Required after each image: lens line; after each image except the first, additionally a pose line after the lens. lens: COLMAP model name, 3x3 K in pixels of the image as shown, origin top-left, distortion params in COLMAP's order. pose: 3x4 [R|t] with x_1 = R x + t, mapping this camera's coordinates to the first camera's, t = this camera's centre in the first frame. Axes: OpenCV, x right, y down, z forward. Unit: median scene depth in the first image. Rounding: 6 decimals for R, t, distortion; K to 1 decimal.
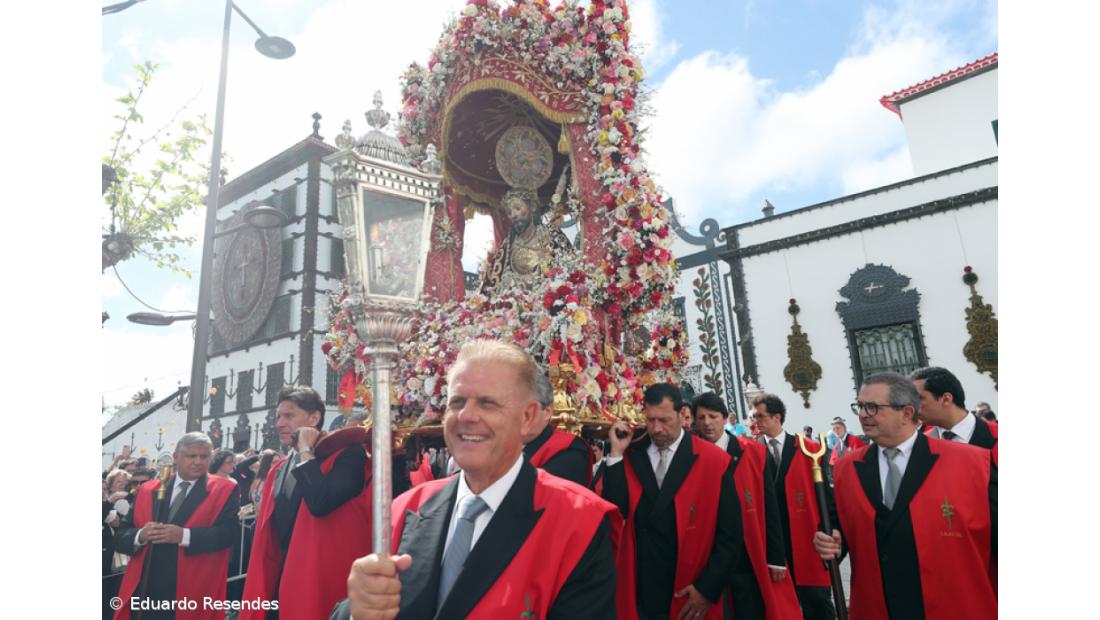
lens RADIAL K [[625.8, 0, 544.4], [0, 625.8, 307.4], [0, 0, 1]] dist [0.038107, -0.003339]
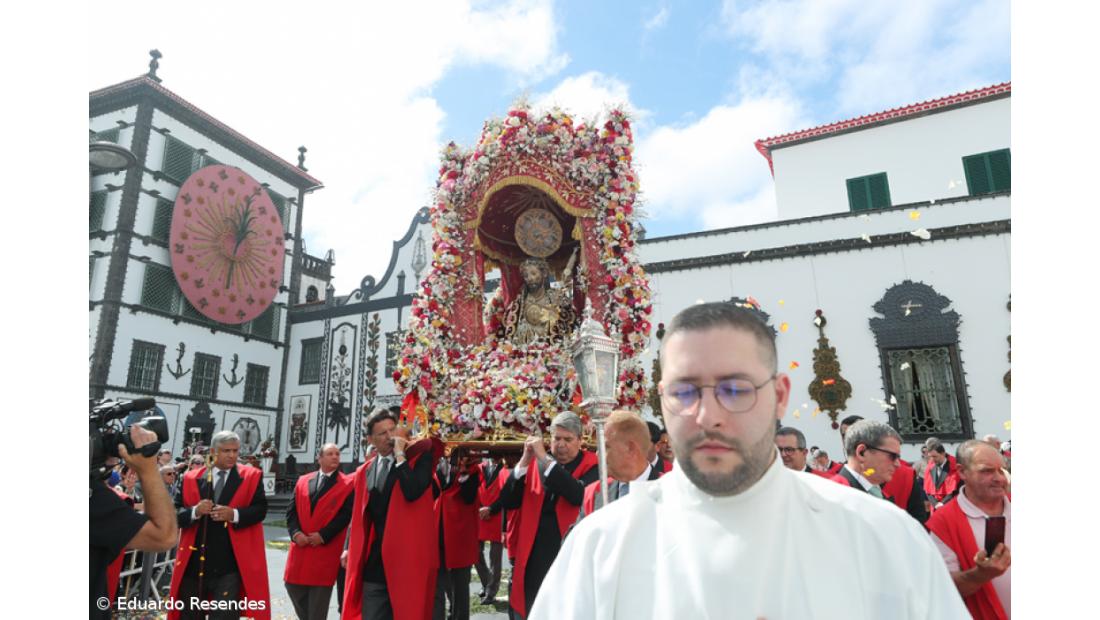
lens RADIAL K [[678.6, 0, 534.4], [0, 678.6, 288.5], [0, 0, 1]] dist [0.007375, 0.001473]
pose [[0.975690, 0.109804, 0.189663, -0.317757], [-0.103469, 0.993702, -0.043015, -0.072689], [-0.193192, 0.022345, 0.980907, -0.382822]]
